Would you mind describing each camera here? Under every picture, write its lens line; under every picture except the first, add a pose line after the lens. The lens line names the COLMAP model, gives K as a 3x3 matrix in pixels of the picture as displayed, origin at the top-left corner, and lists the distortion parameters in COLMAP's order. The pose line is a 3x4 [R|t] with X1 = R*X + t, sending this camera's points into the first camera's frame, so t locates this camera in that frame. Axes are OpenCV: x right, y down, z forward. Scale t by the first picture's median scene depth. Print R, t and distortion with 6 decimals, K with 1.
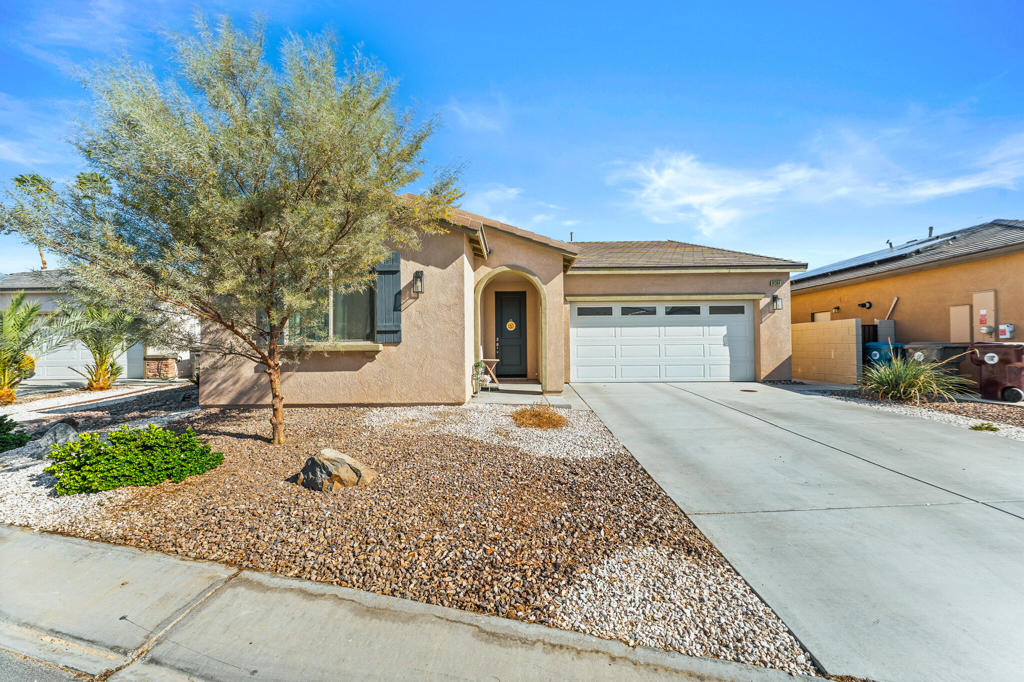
lens RADIAL K [[403.2, 0, 507.7], [0, 403.2, 338.1], [0, 0, 1]] dist [0.000514, -0.000057]
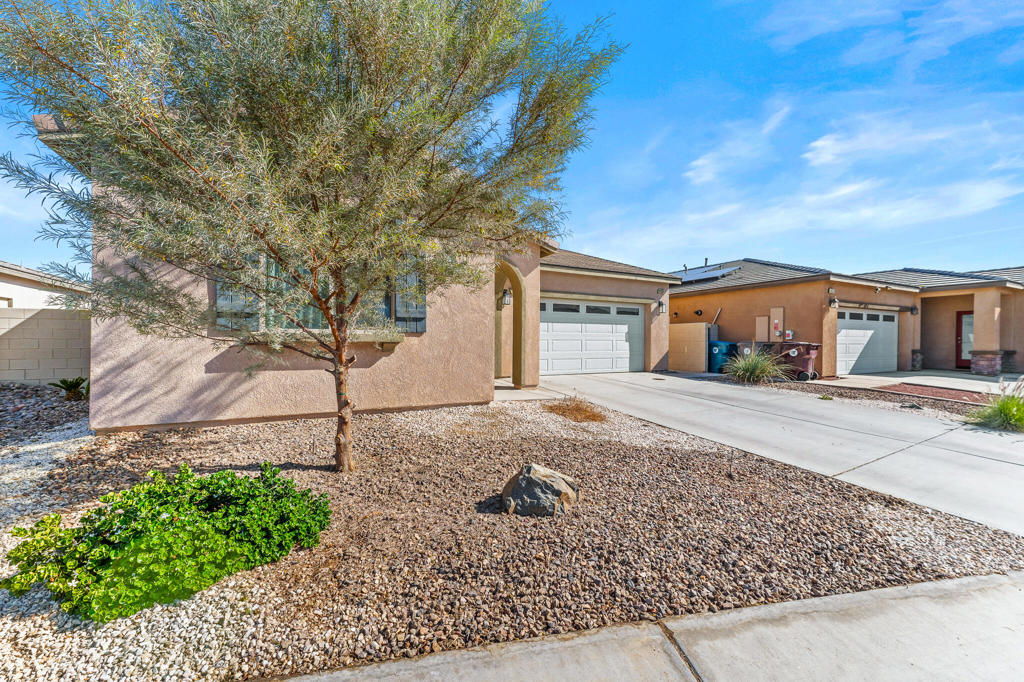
lens RADIAL K [[407.4, 0, 506.5], [0, 407.4, 343.7], [0, 0, 1]] dist [-0.001399, -0.000201]
pose [[0.882714, 0.011161, 0.469778, -0.388103], [-0.024551, 0.999448, 0.022388, 0.008128], [-0.469269, -0.031295, 0.882500, 0.139478]]
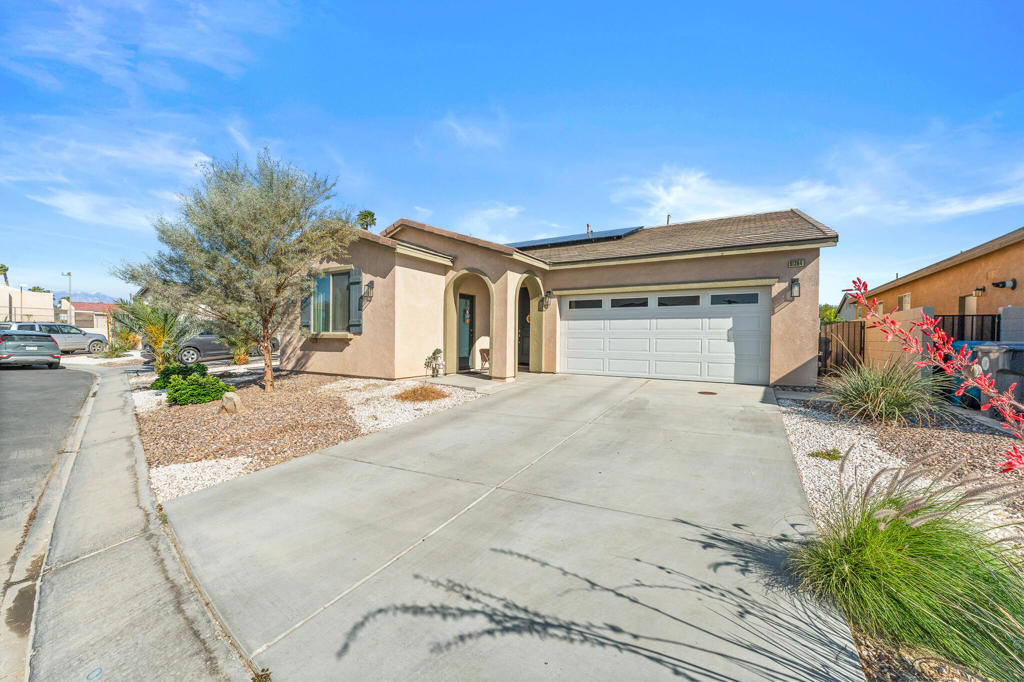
lens RADIAL K [[403.2, 0, 507.7], [0, 403.2, 338.1], [0, 0, 1]] dist [0.000514, -0.000057]
pose [[0.865464, 0.017785, -0.500655, 0.667488], [-0.005663, 0.999653, 0.025722, -0.007829], [0.500939, -0.019426, 0.865265, 0.032845]]
